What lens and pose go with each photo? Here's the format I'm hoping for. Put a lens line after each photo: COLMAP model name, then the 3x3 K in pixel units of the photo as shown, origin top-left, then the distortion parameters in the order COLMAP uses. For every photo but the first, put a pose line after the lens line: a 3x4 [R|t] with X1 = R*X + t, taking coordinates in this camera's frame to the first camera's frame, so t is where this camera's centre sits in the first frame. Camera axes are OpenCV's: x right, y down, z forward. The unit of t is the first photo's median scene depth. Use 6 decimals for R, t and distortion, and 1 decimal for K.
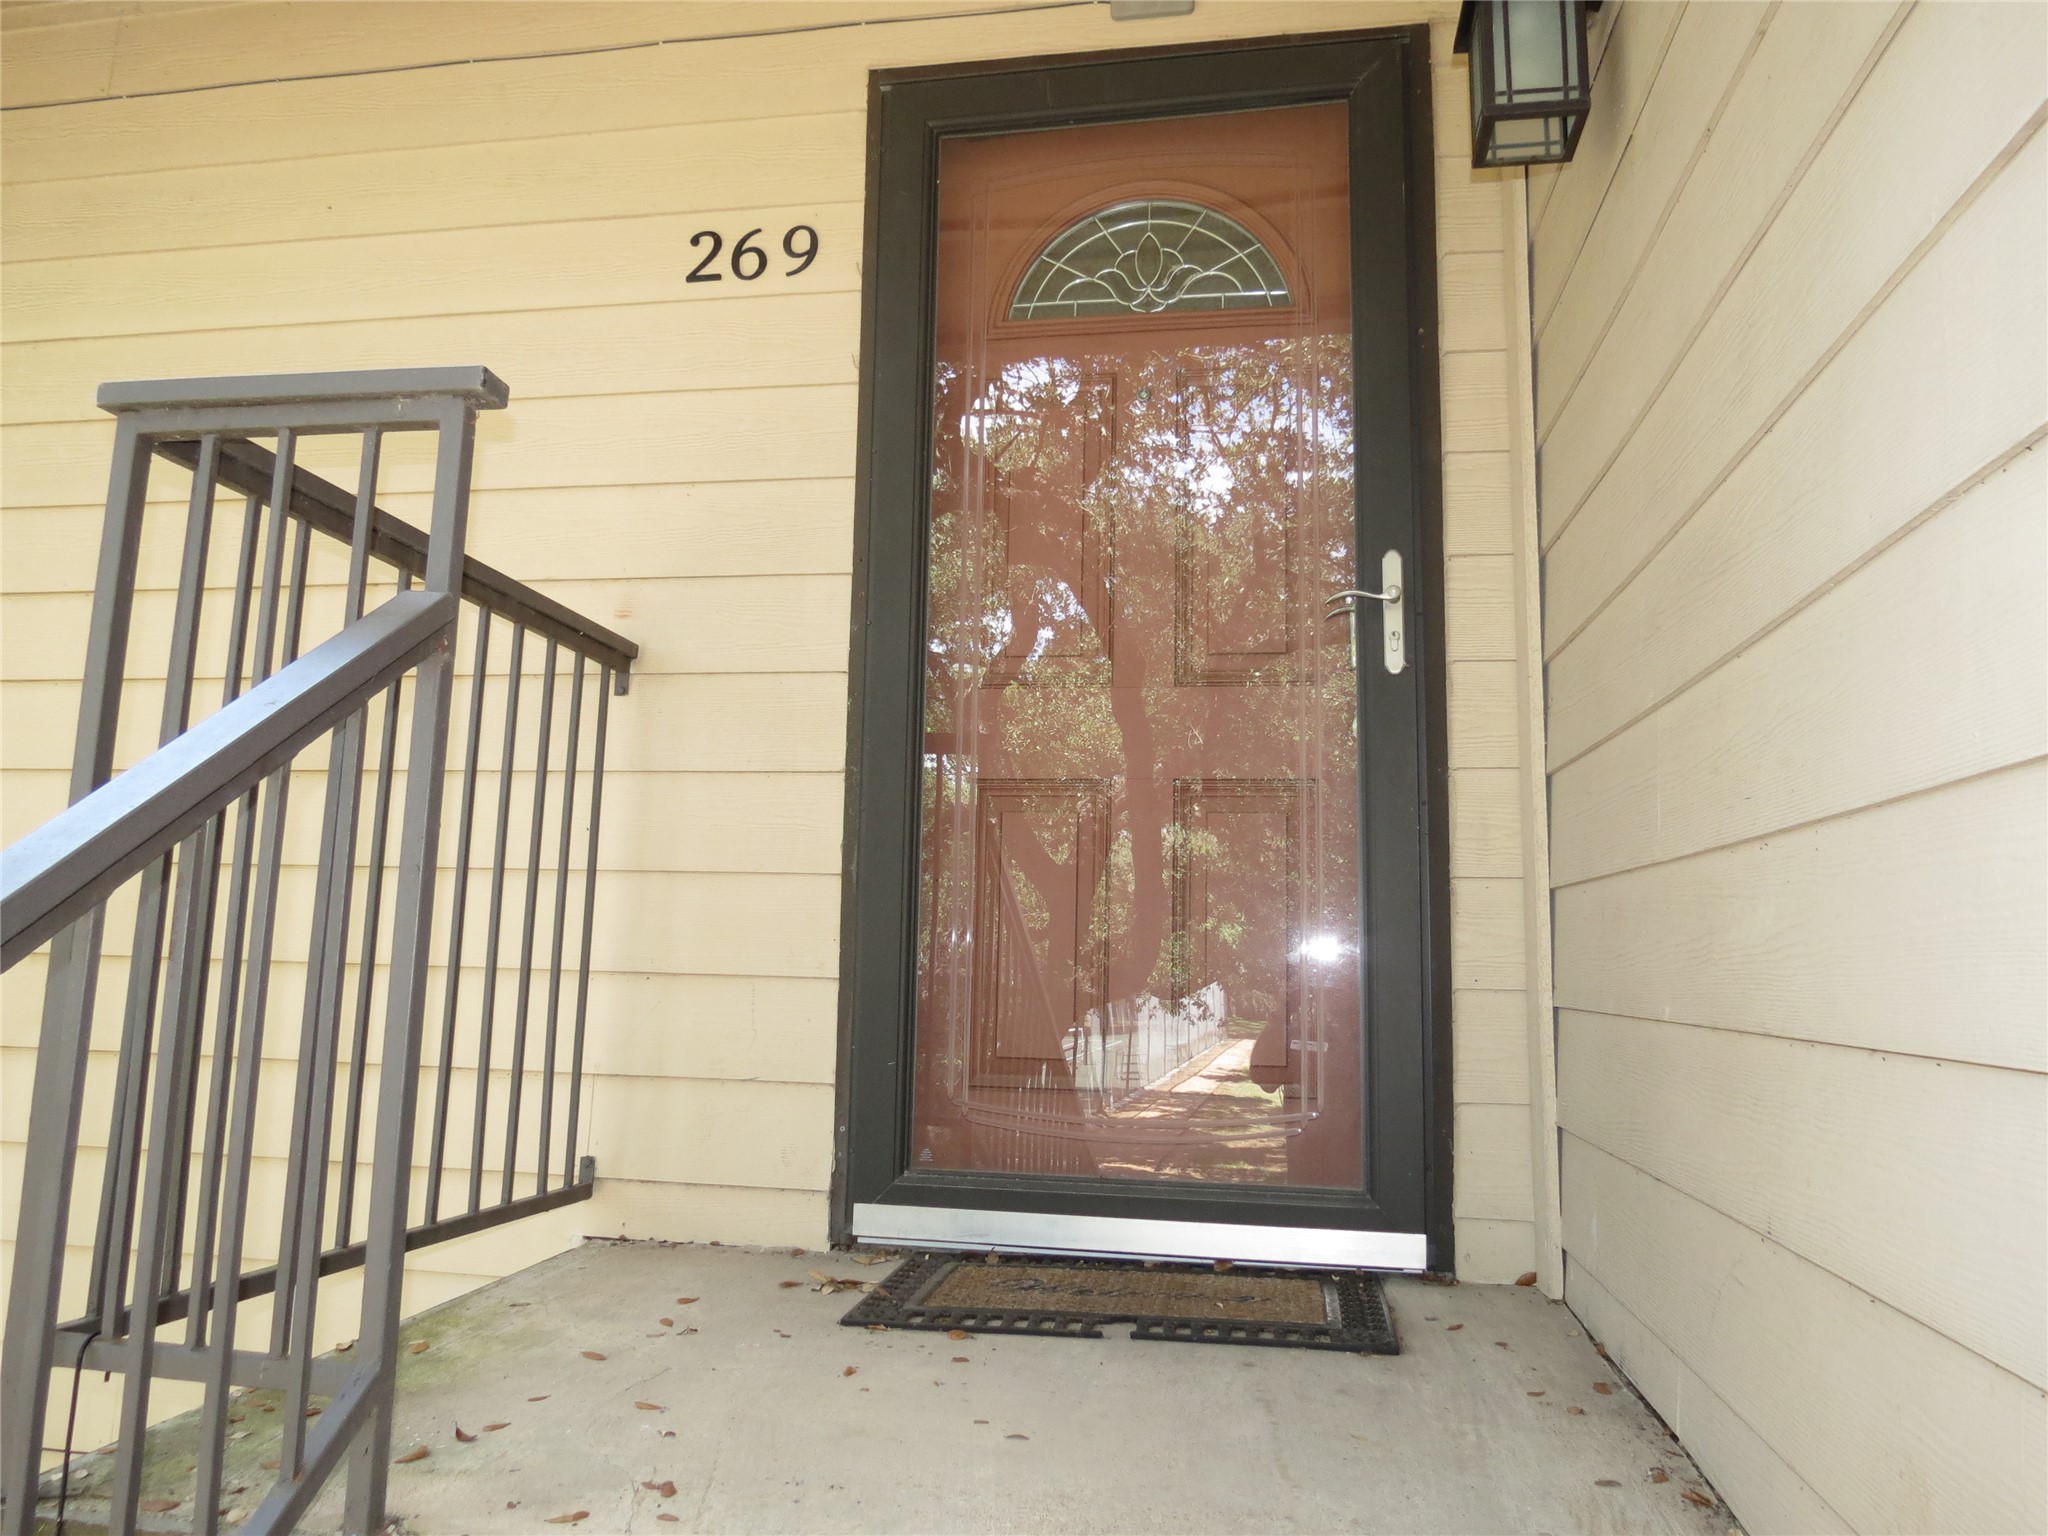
lens RADIAL K [[1458.0, 0, 1031.2], [0, 1458.0, 767.1], [0, 0, 1]] dist [-0.025681, -0.003320]
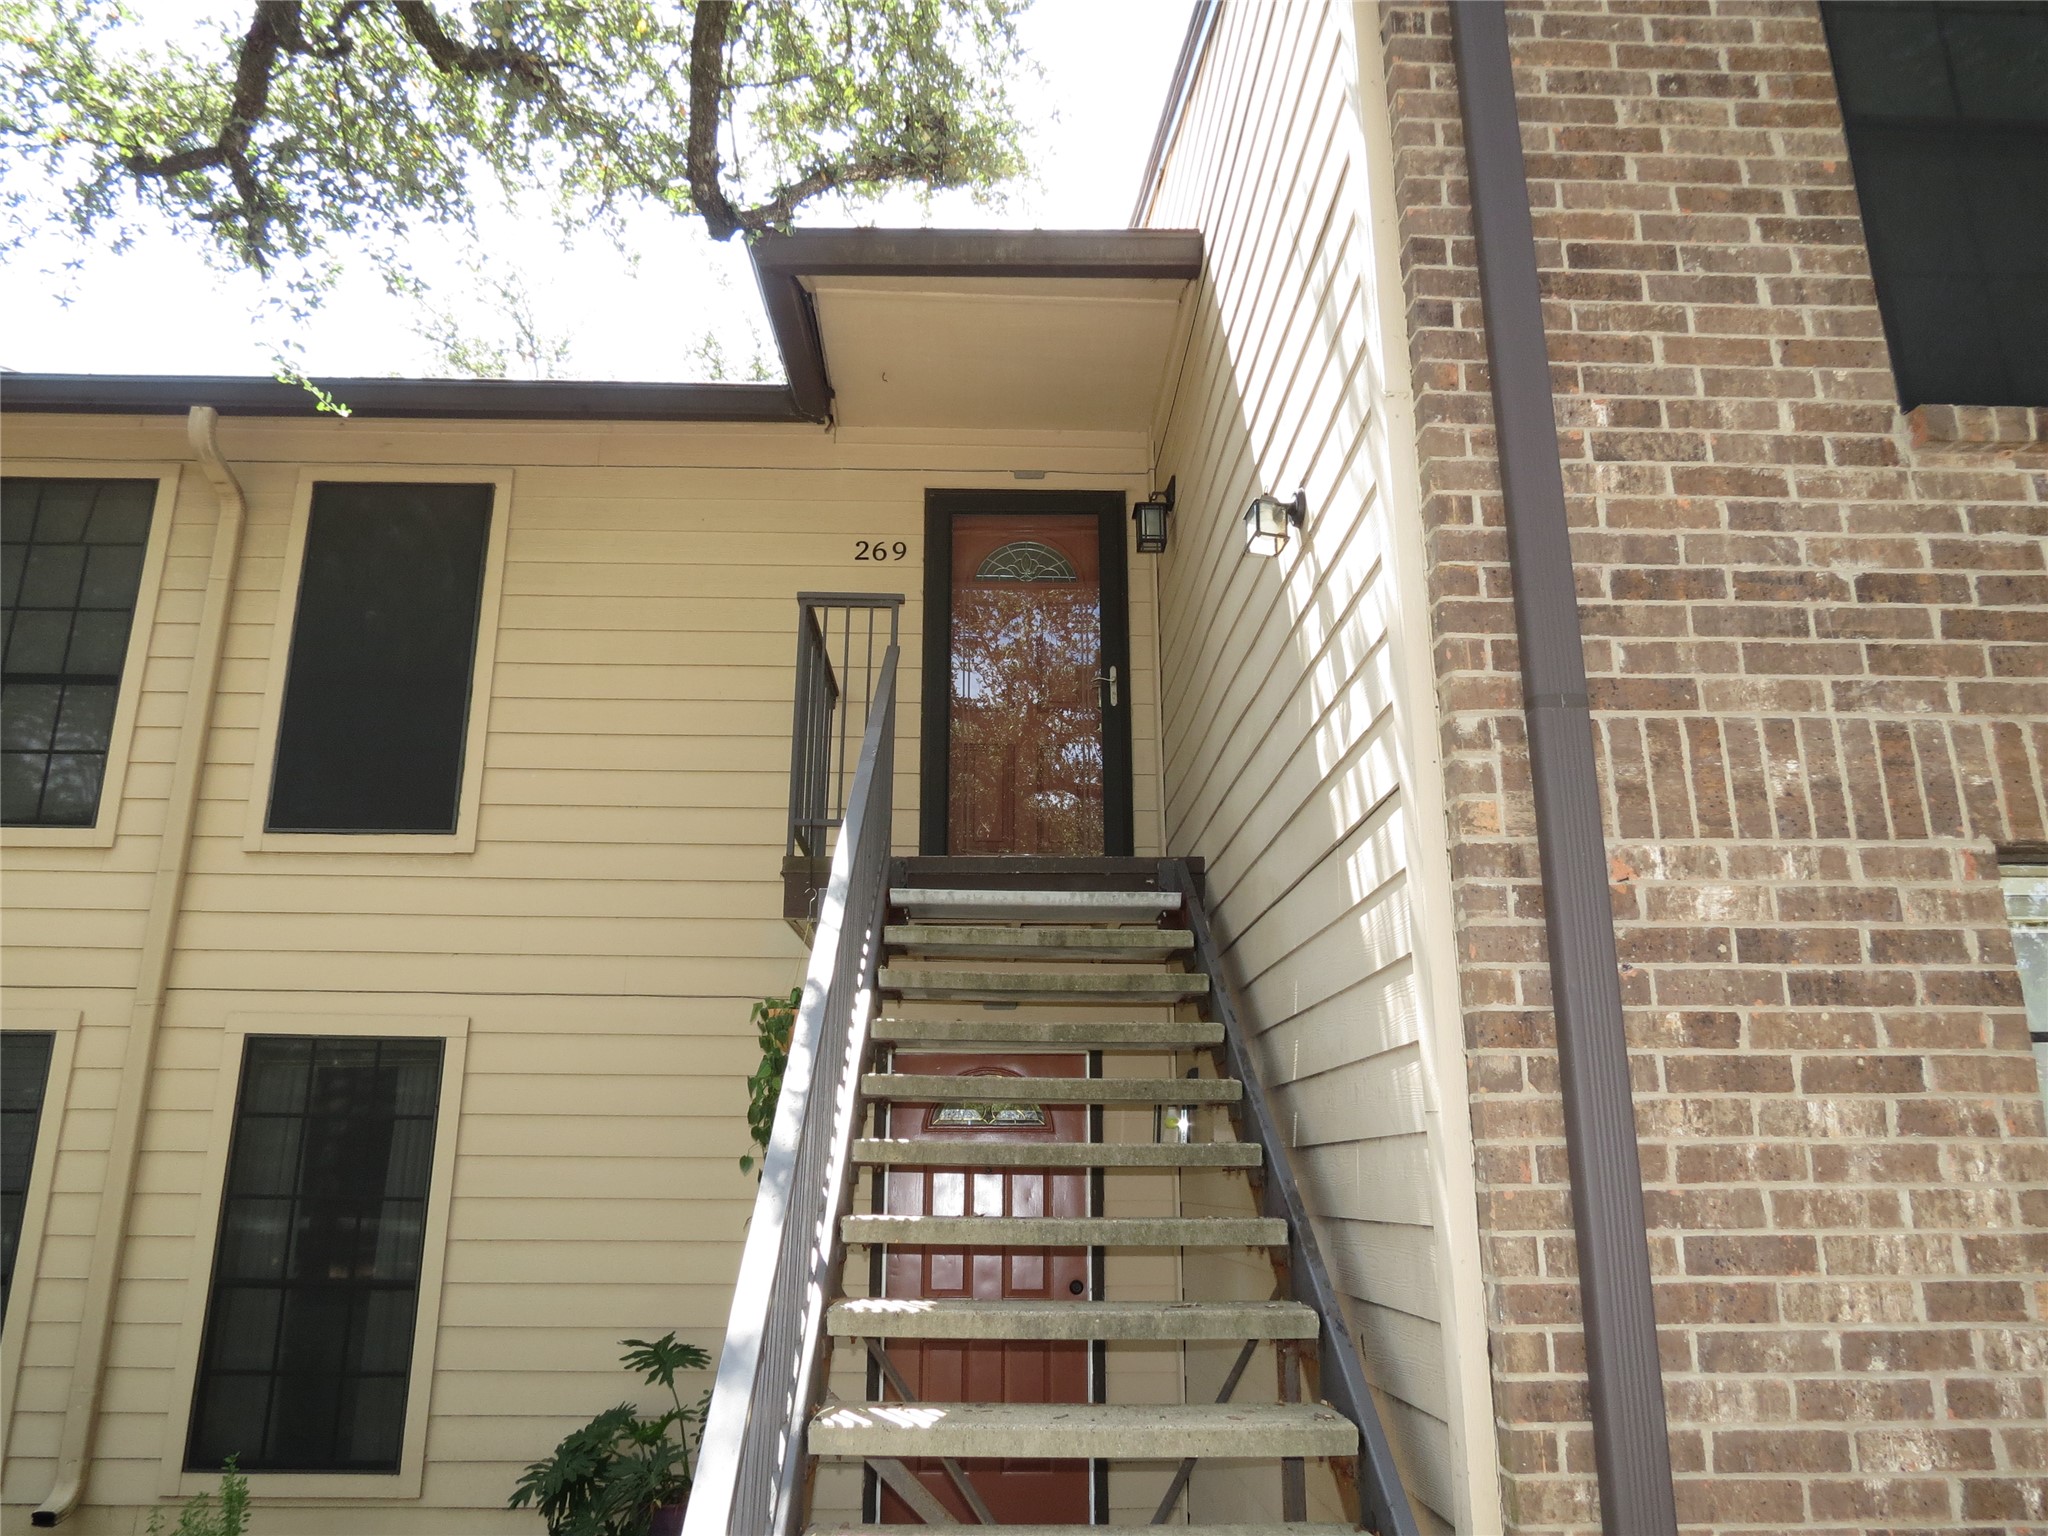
lens RADIAL K [[1458.0, 0, 1031.2], [0, 1458.0, 767.1], [0, 0, 1]] dist [-0.025681, -0.003320]
pose [[0.981396, 0.037402, 0.188316, -0.425165], [-0.009527, 0.989120, -0.146799, 0.446610], [-0.191758, 0.142274, 0.971075, -1.658739]]
